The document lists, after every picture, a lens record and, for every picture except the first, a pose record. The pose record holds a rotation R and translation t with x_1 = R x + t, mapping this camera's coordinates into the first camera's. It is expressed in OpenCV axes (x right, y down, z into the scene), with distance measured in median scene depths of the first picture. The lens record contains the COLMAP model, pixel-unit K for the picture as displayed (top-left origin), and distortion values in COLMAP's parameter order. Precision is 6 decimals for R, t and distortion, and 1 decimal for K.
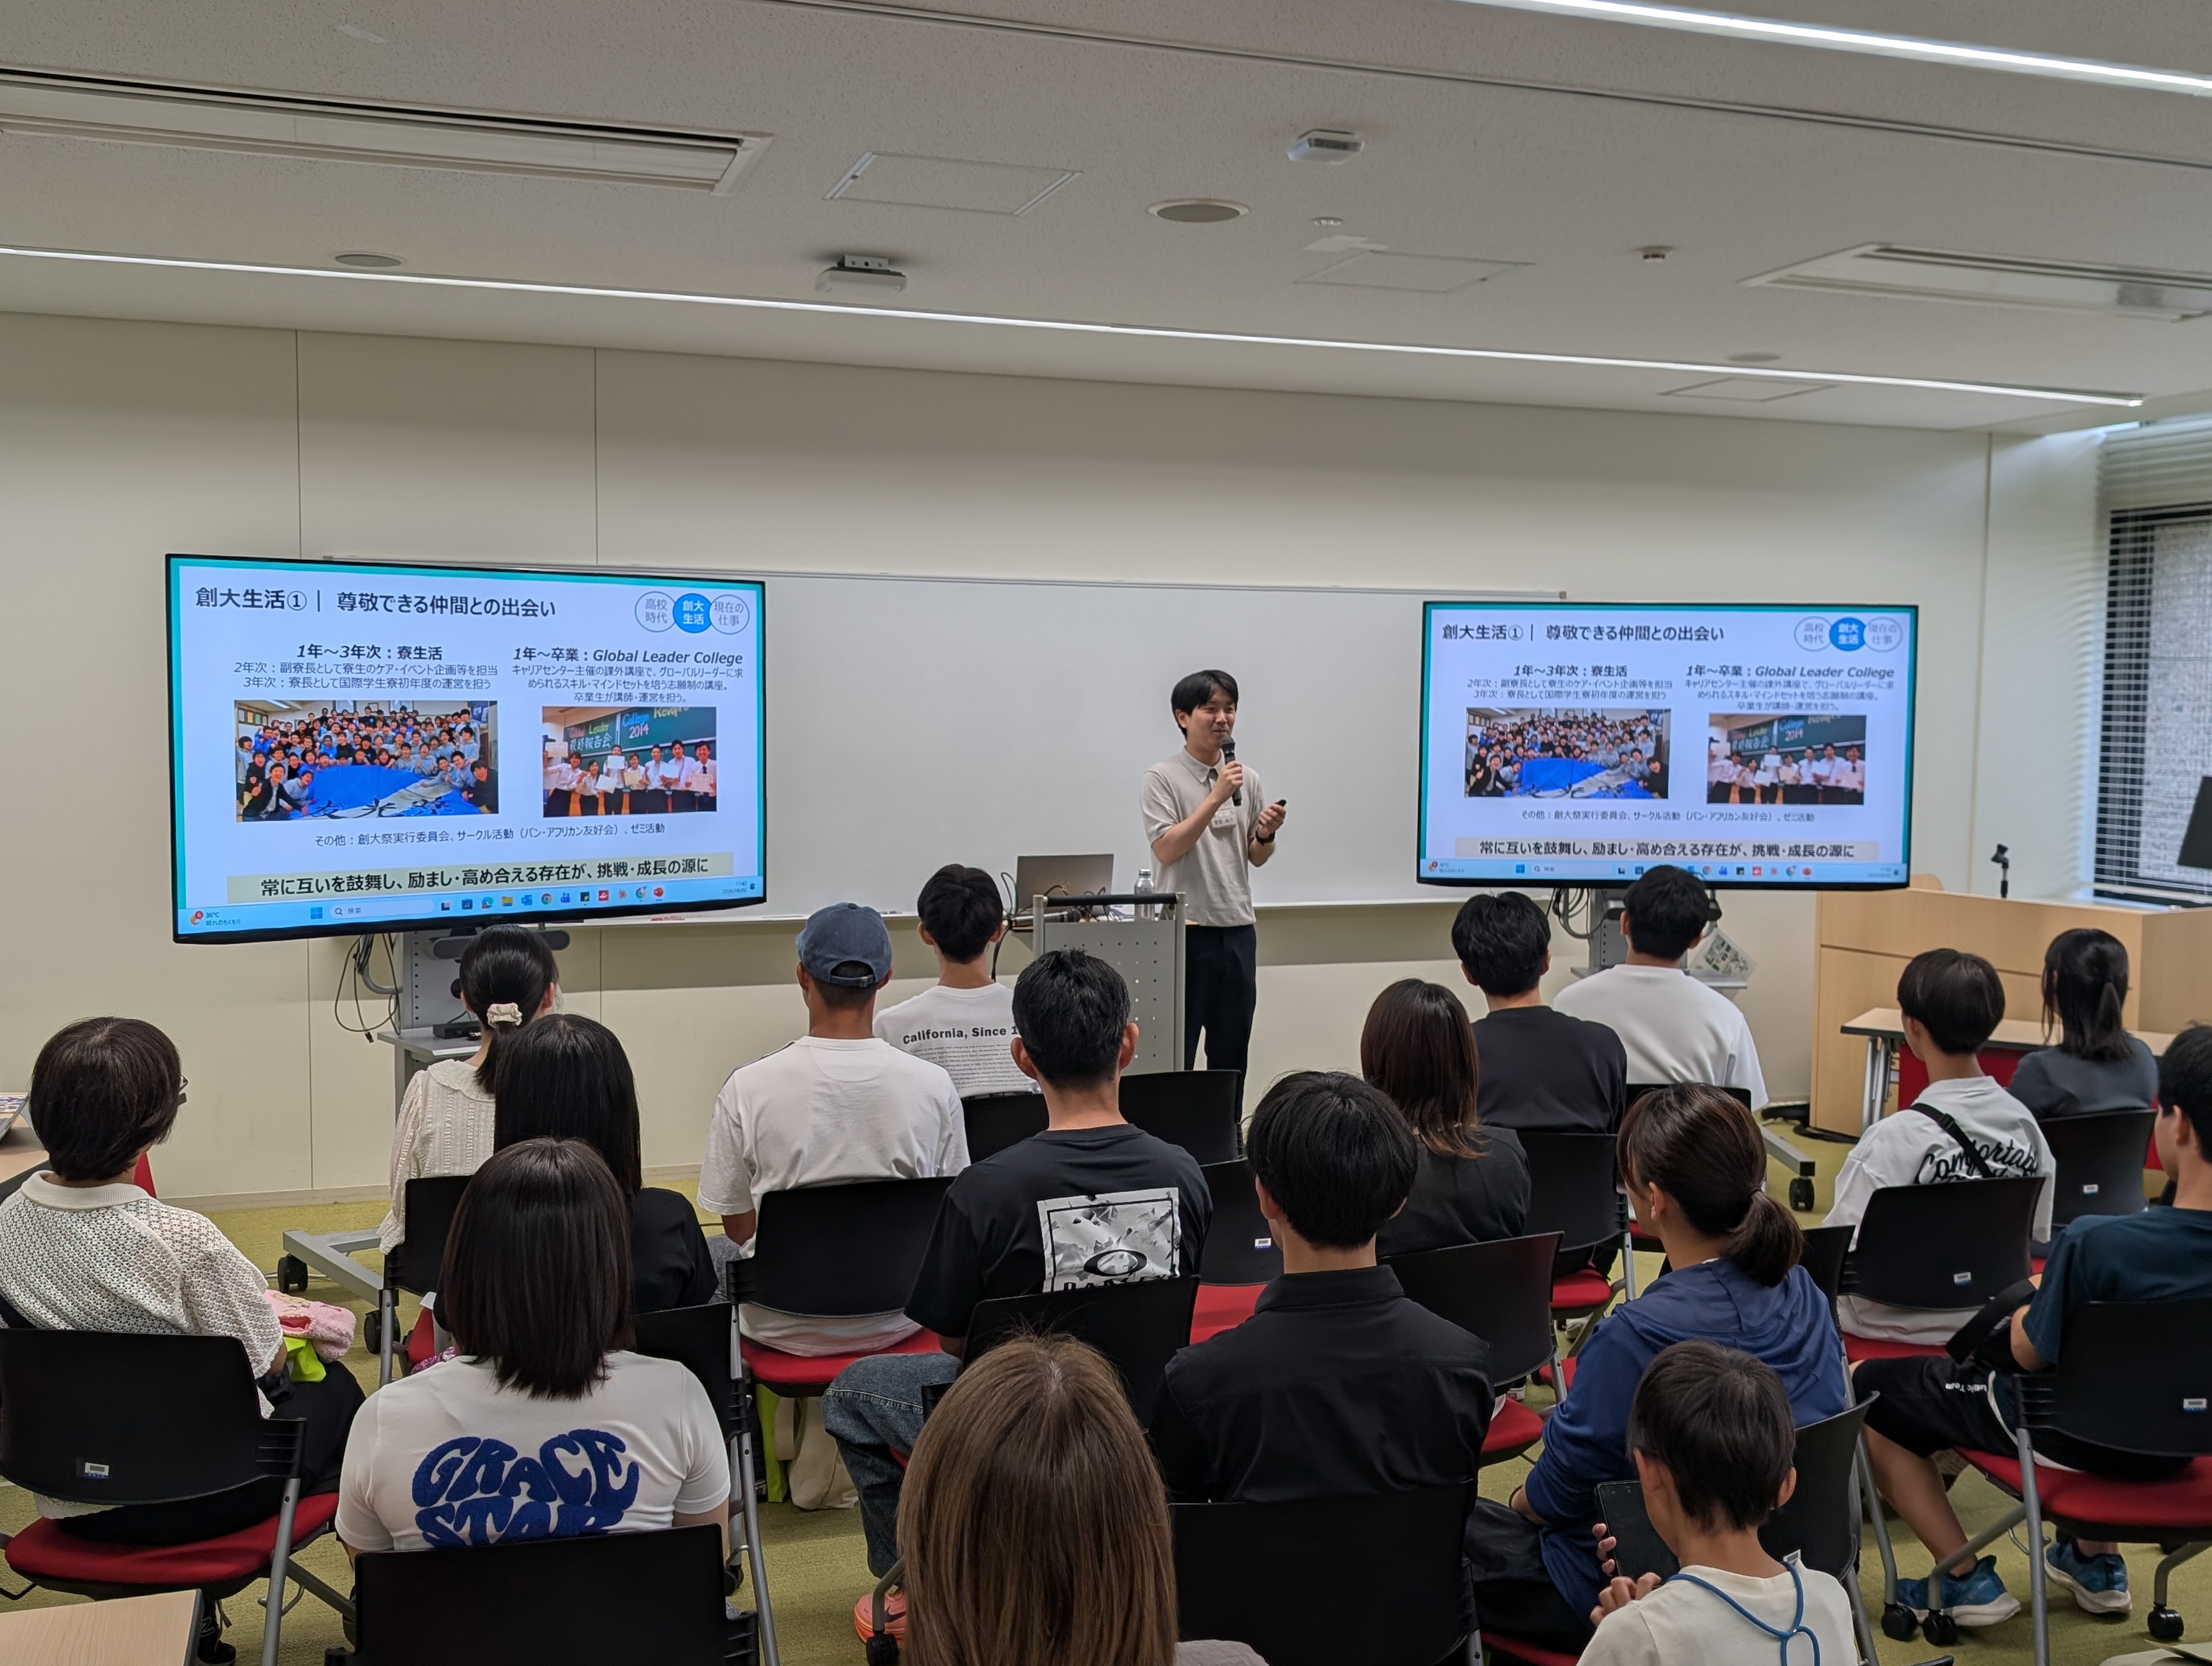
lens RADIAL K [[1891.0, 0, 1106.0], [0, 1891.0, 833.0], [0, 0, 1]] dist [0.000982, -0.017087]
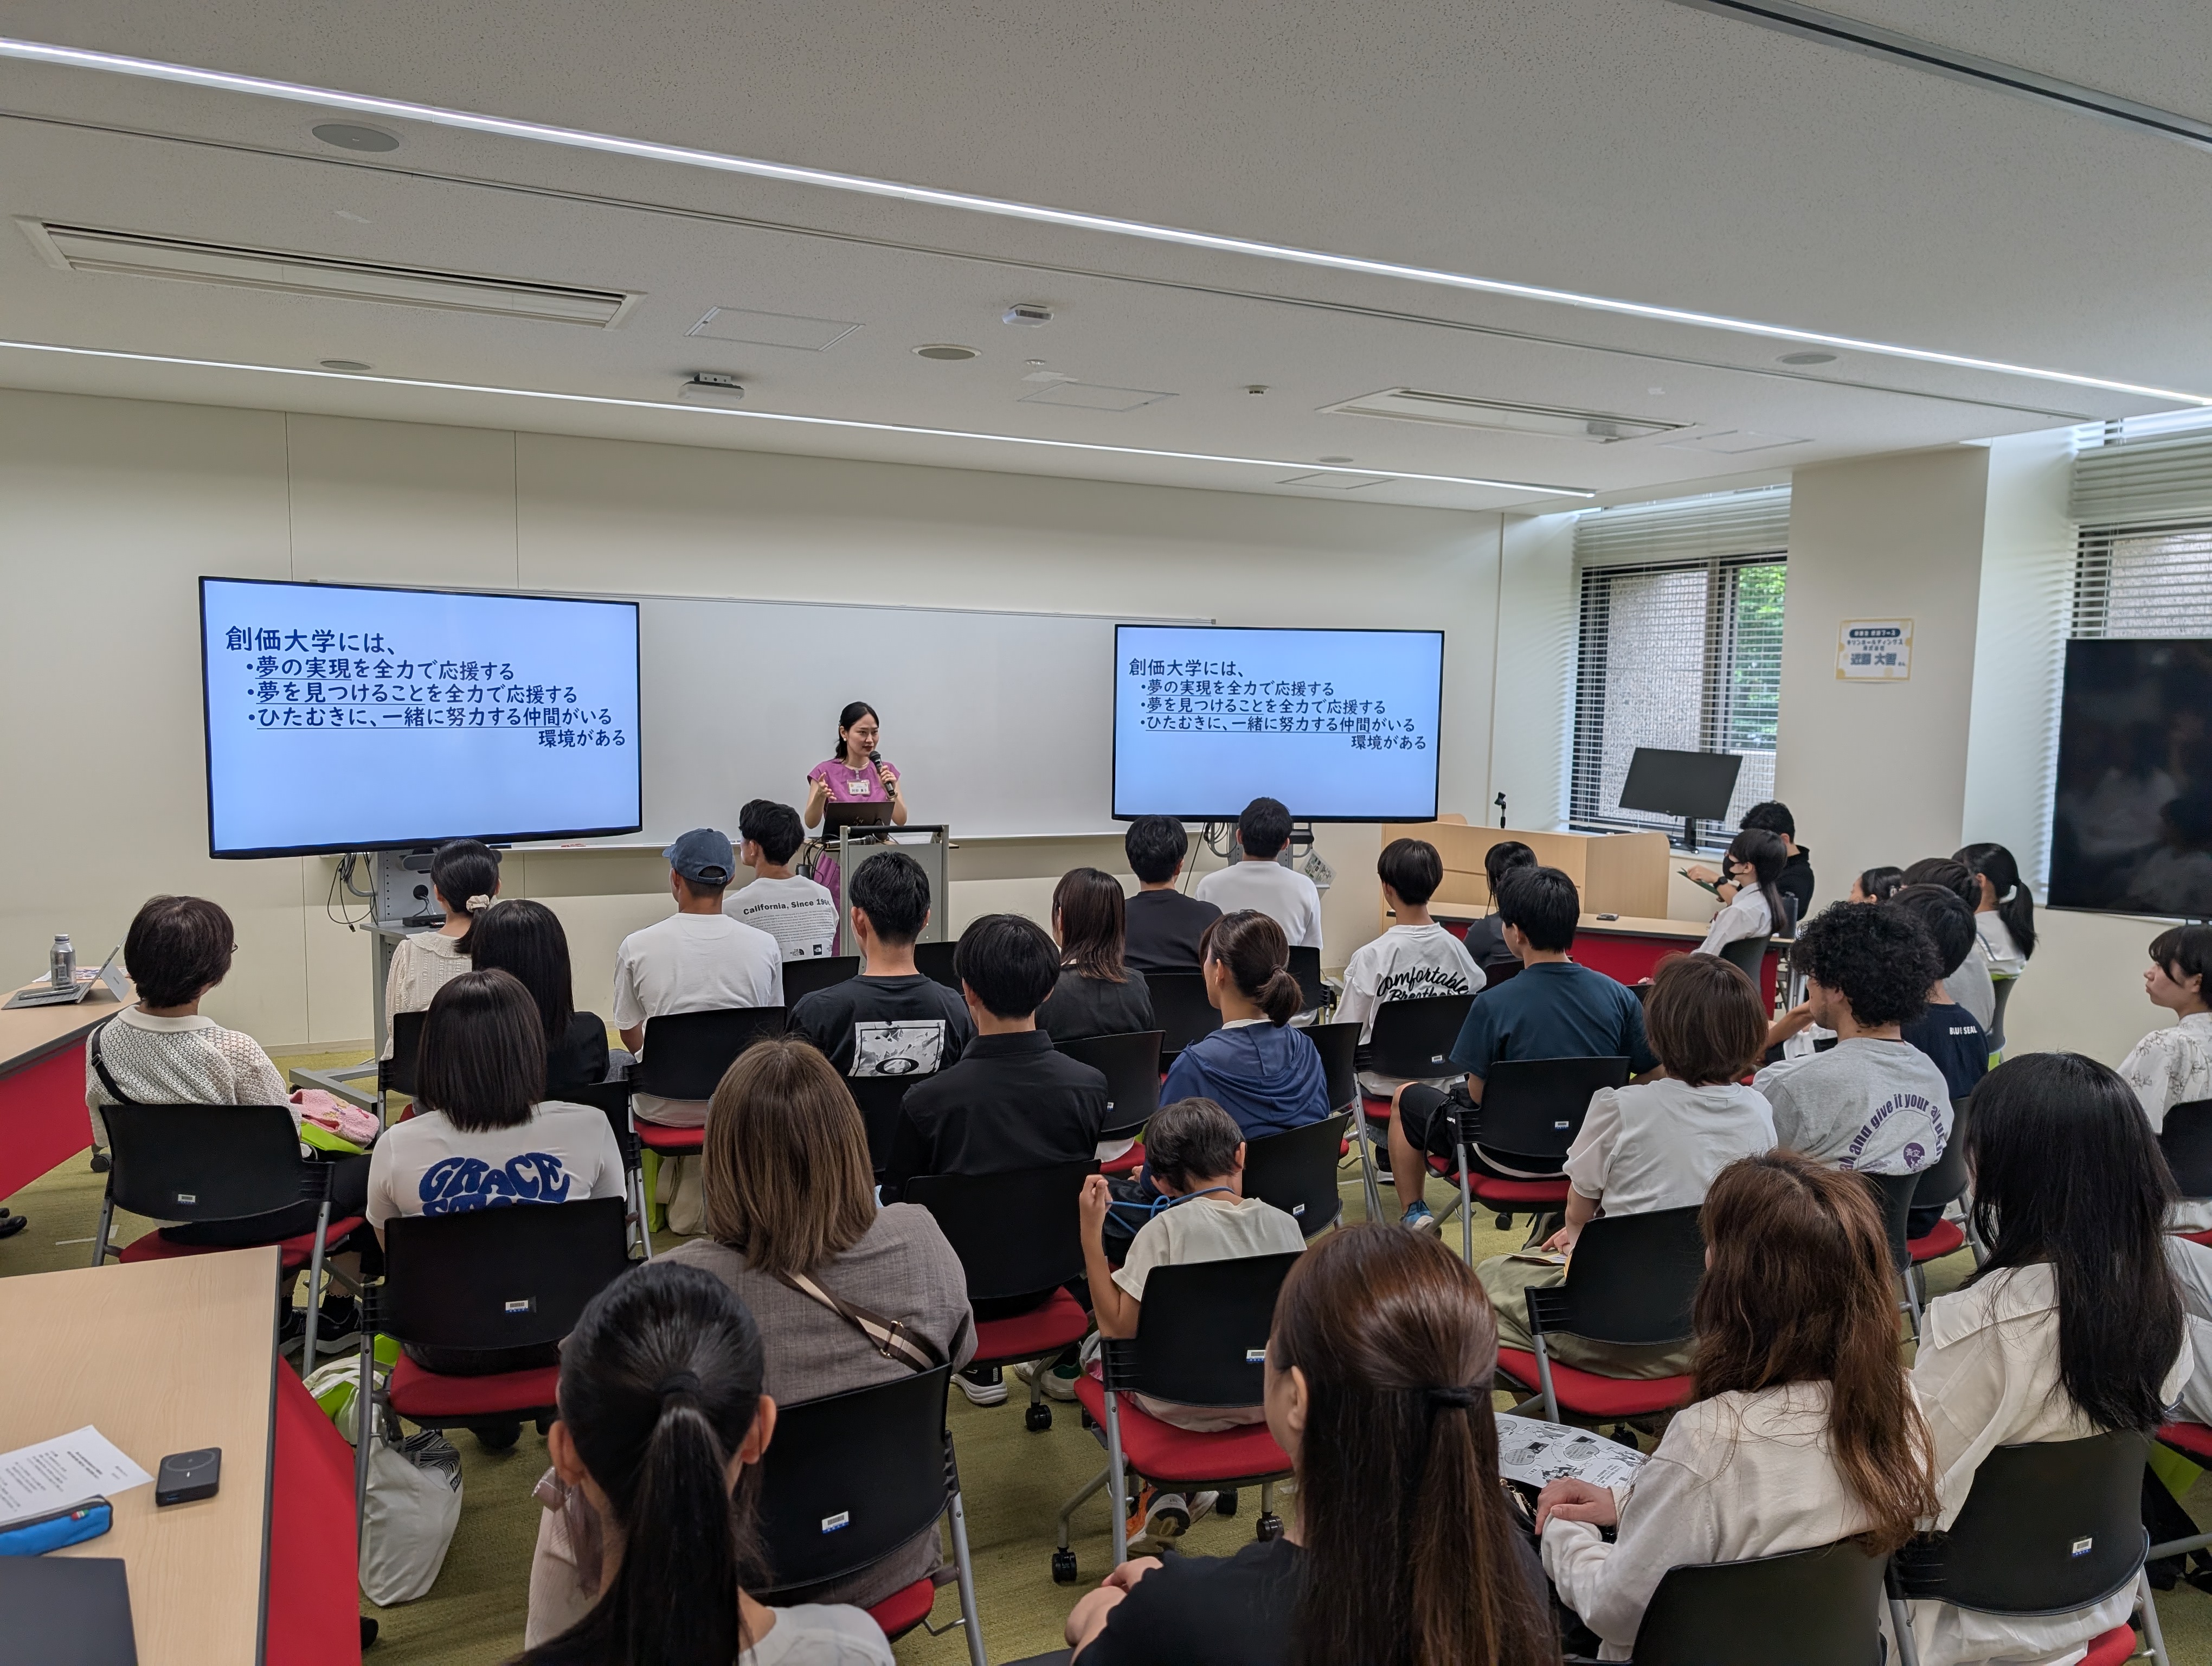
lens RADIAL K [[1557.8, 0, 1126.4], [0, 1557.8, 863.5], [0, 0, 1]] dist [0.000121, 0.000422]
pose [[0.991778, -0.006714, 0.127793, 0.030332], [0.003210, 0.999614, 0.027606, 0.034108], [-0.127929, -0.026969, 0.991417, -0.225942]]
